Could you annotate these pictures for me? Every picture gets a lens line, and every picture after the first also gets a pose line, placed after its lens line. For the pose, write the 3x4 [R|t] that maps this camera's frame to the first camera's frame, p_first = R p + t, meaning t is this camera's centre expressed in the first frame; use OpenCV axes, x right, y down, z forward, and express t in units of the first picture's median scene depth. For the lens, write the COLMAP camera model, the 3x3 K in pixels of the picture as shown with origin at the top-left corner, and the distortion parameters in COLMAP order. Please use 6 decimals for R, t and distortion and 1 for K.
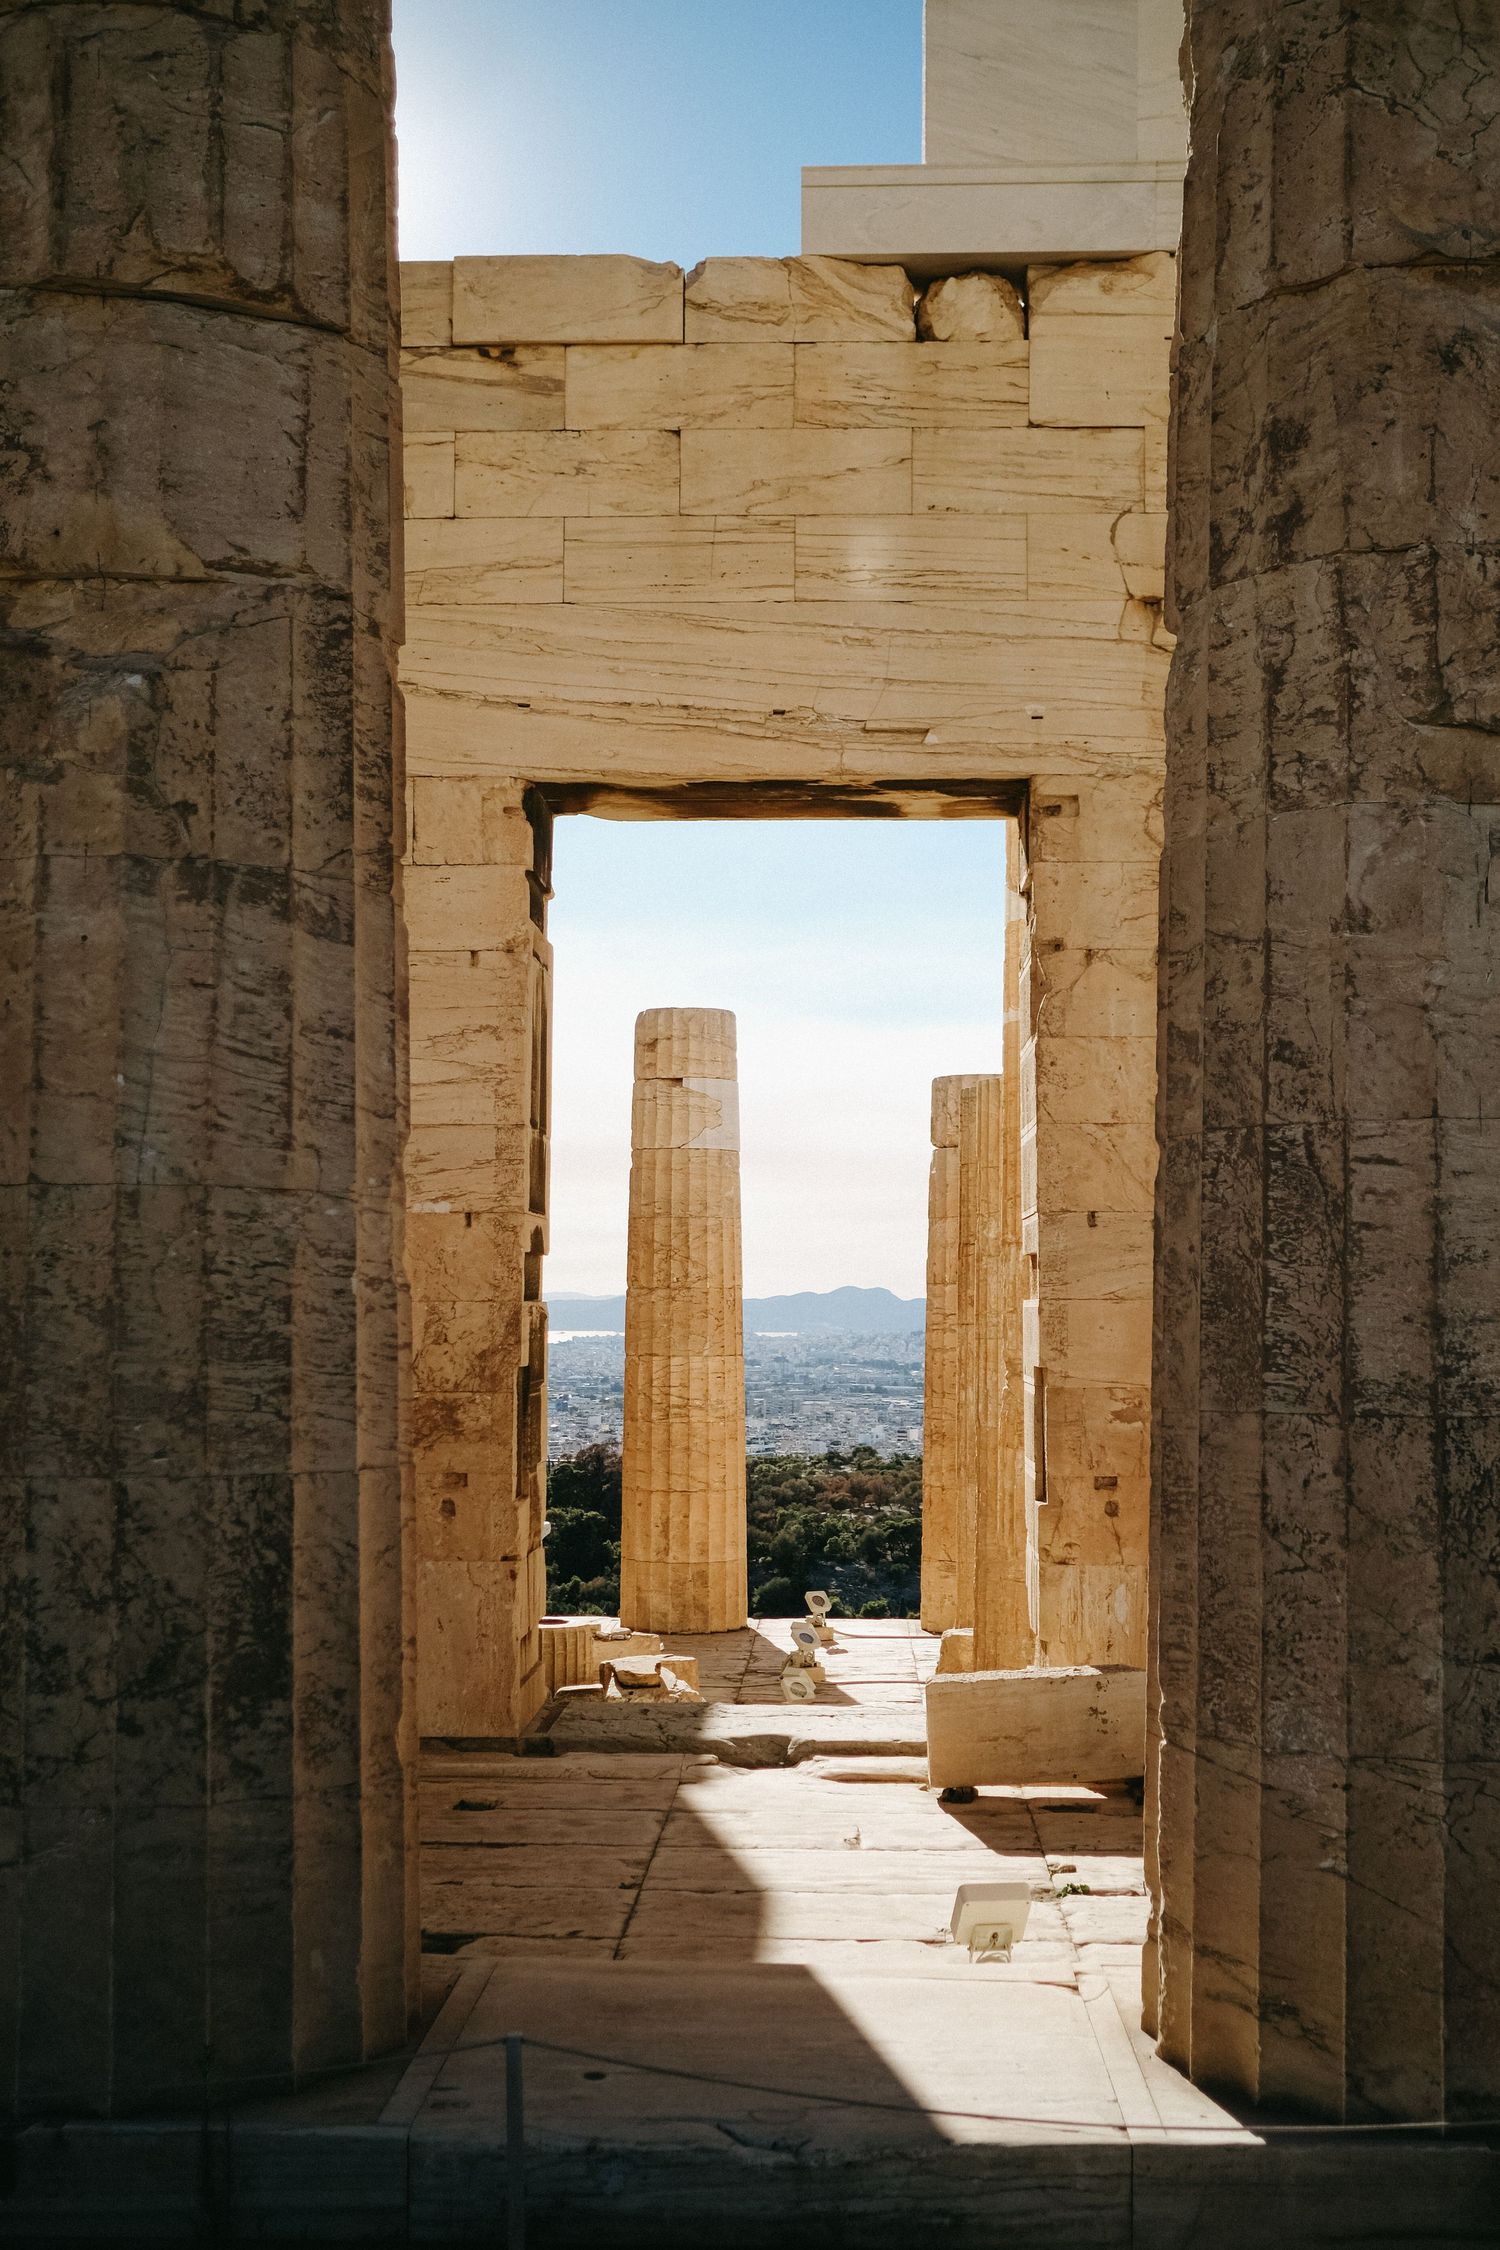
lens RADIAL K [[2376.1, 0, 750.0], [0, 2376.1, 1125.0], [0, 0, 1]] dist [-0.008831, 0.002127]
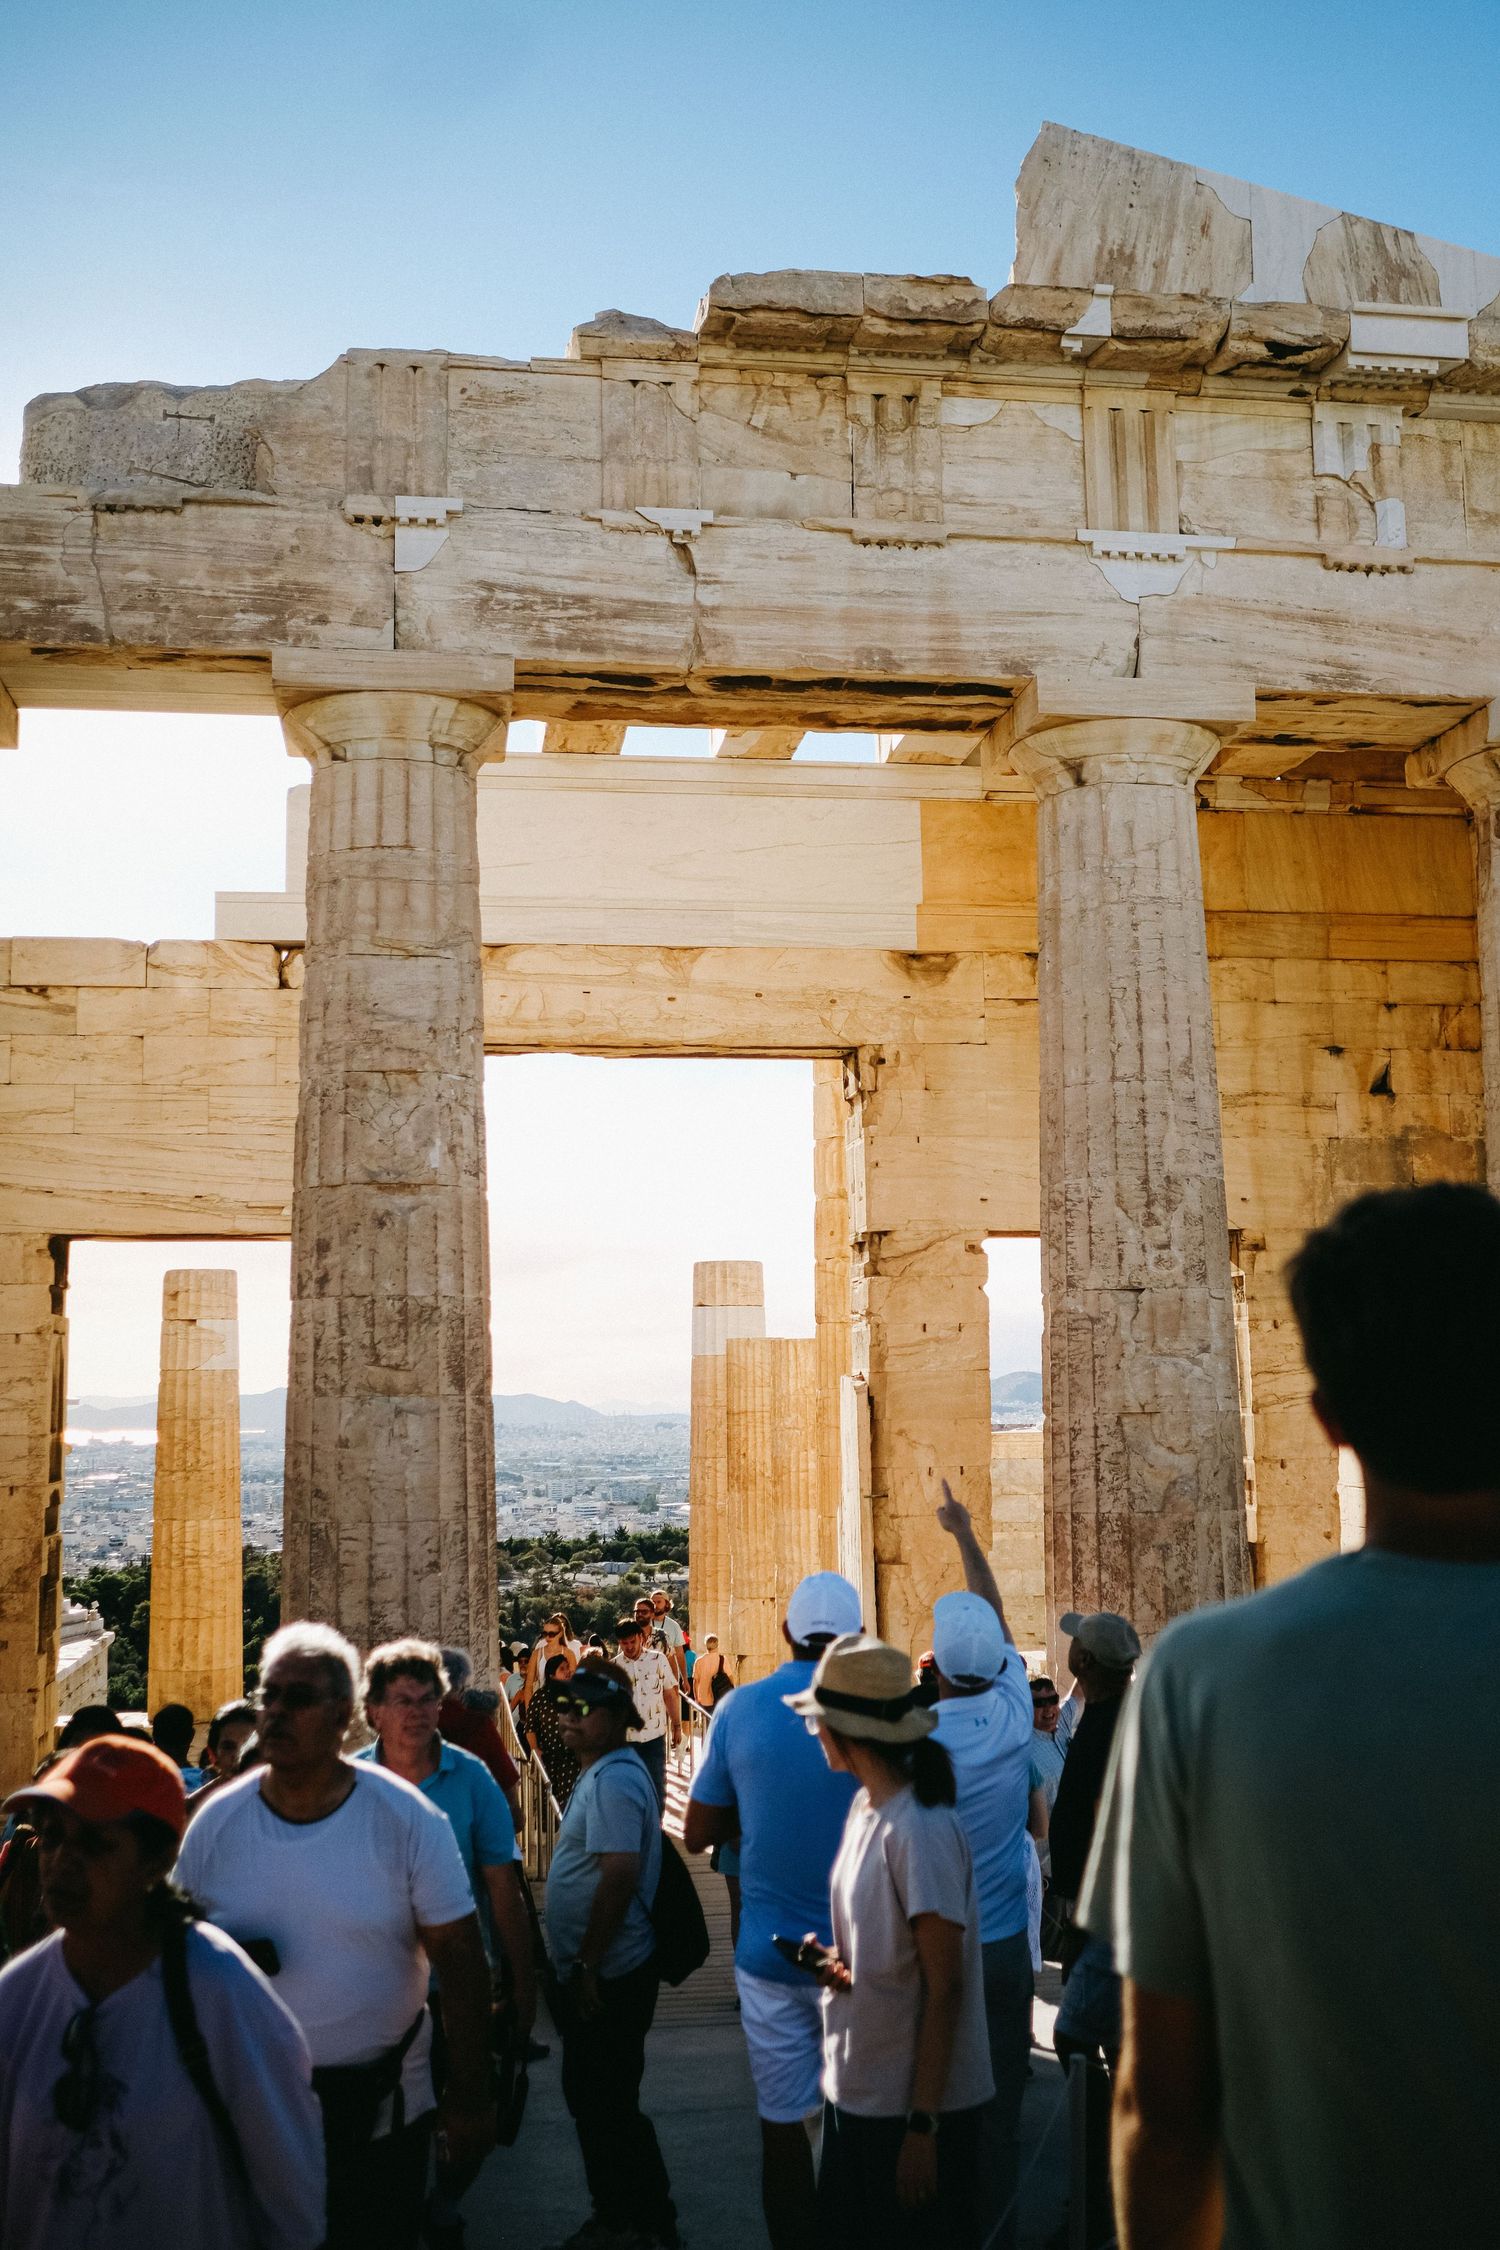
lens RADIAL K [[2266.2, 0, 749.3], [0, 2266.2, 1024.2], [0, 0, 1]] dist [-0.015334, 0.012326]
pose [[0.986196, 0.006389, 0.165461, 0.136662], [0.006620, 0.996935, -0.077949, -0.167246], [-0.165452, 0.077969, 0.983131, -0.732585]]
